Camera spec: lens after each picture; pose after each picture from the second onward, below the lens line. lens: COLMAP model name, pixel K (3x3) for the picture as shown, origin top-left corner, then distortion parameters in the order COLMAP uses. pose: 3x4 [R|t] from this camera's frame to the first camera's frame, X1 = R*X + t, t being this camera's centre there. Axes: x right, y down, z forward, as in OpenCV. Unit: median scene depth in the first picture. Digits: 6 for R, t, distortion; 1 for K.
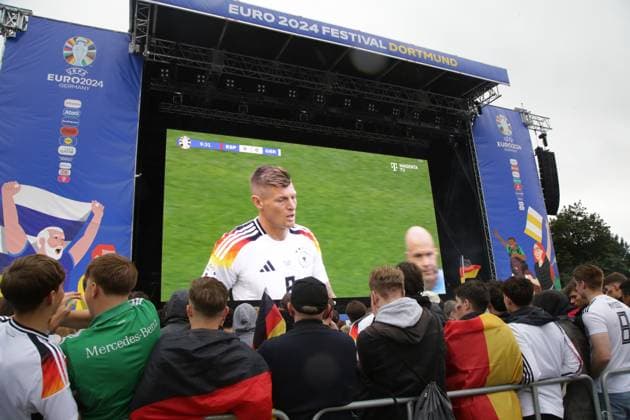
lens RADIAL K [[449.7, 0, 322.4], [0, 449.7, 209.4], [0, 0, 1]] dist [-0.090835, 0.035593]
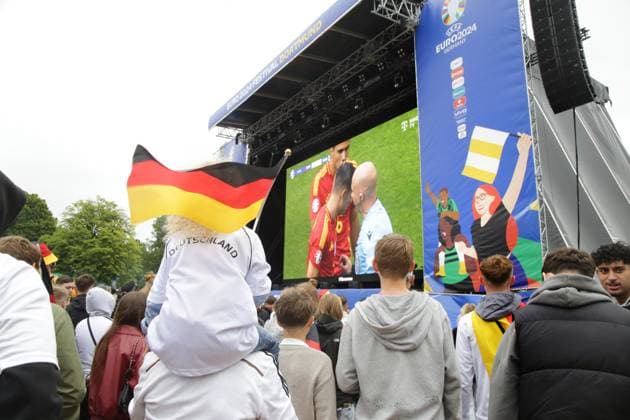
lens RADIAL K [[449.7, 0, 312.5], [0, 449.7, 213.2], [0, 0, 1]] dist [-0.090835, 0.035593]
pose [[0.137581, -0.115663, -0.983714, 1.240439], [0.249932, 0.965075, -0.078516, 0.121368], [0.958439, -0.235059, 0.161684, 0.804143]]
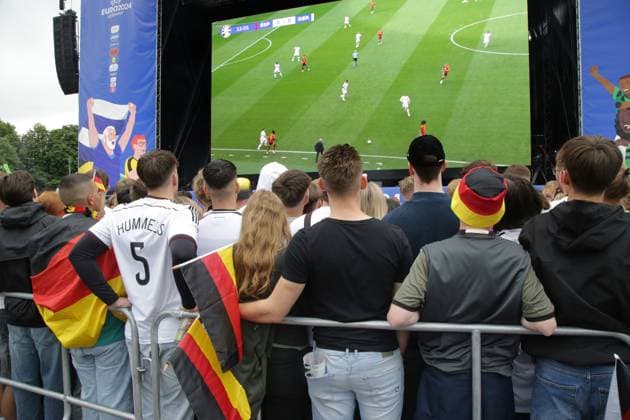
lens RADIAL K [[449.7, 0, 318.7], [0, 449.7, 210.9], [0, 0, 1]] dist [-0.090835, 0.035593]
pose [[0.717105, 0.066834, -0.693753, 0.635408], [0.149614, 0.957425, 0.246885, 0.037482], [0.680717, -0.280838, 0.676575, 0.300389]]
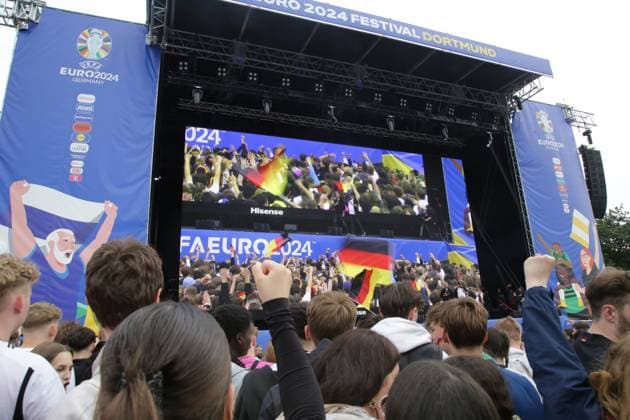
lens RADIAL K [[449.7, 0, 318.3], [0, 449.7, 209.9], [0, 0, 1]] dist [-0.090835, 0.035593]
pose [[0.998418, -0.002983, -0.056143, -0.016926], [0.002057, 0.999861, -0.016546, 0.011470], [0.056184, 0.016405, 0.998286, 0.072672]]
